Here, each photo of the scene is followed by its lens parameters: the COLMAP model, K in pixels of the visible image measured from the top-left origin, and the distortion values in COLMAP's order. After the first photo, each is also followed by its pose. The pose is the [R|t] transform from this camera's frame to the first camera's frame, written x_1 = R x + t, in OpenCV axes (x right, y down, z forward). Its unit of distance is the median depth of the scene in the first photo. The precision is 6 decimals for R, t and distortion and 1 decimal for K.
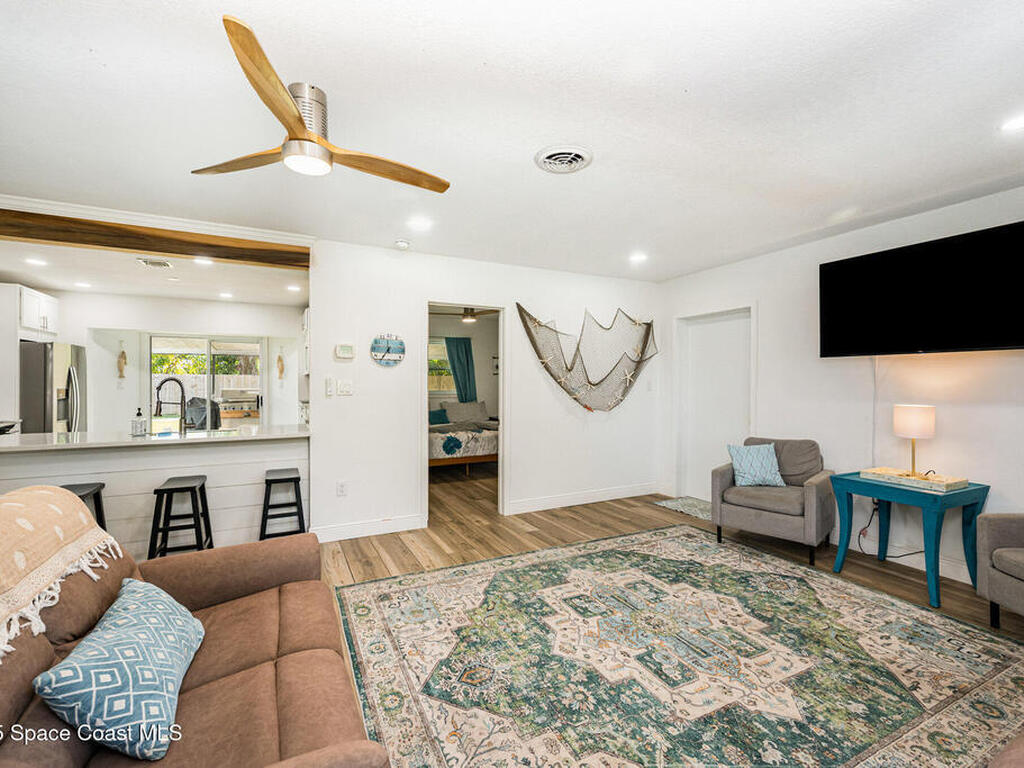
lens RADIAL K [[456.6, 0, 512.0], [0, 456.6, 384.0], [0, 0, 1]] dist [-0.001075, -0.000078]
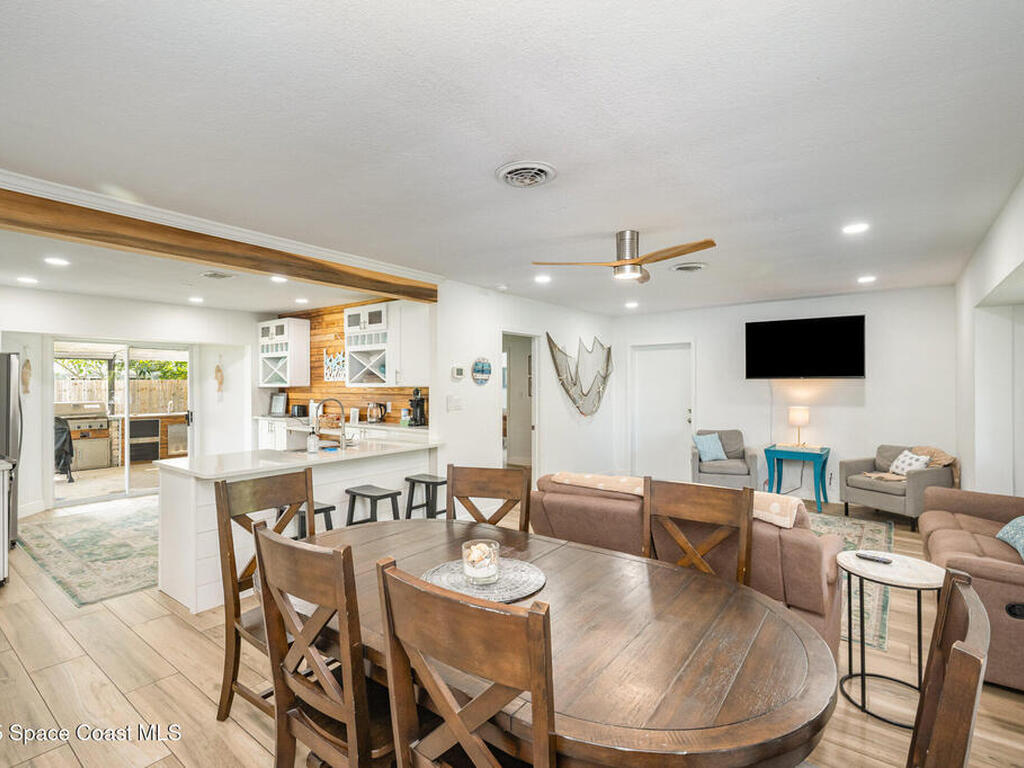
lens RADIAL K [[495.4, 0, 512.0], [0, 495.4, 384.0], [0, 0, 1]] dist [-0.001781, -0.000600]
pose [[0.450354, 0.001456, -0.892849, 2.548563], [0.000404, 0.999998, 0.001835, -0.066270], [0.892850, -0.001187, 0.450352, 1.156056]]
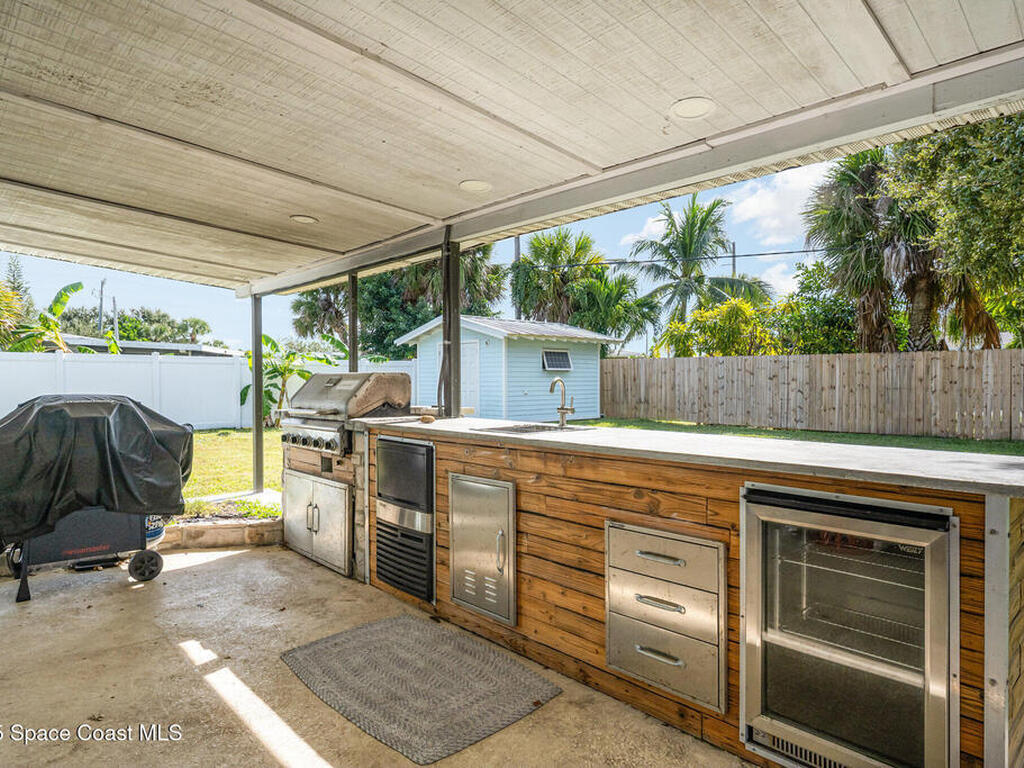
lens RADIAL K [[611.9, 0, 512.0], [0, 611.9, 384.0], [0, 0, 1]] dist [0.000119, 0.001363]
pose [[-0.952100, 0.006784, -0.305711, -1.653915], [0.003413, 0.999927, 0.011560, 0.074000], [0.305767, 0.009963, -0.952054, 1.583242]]
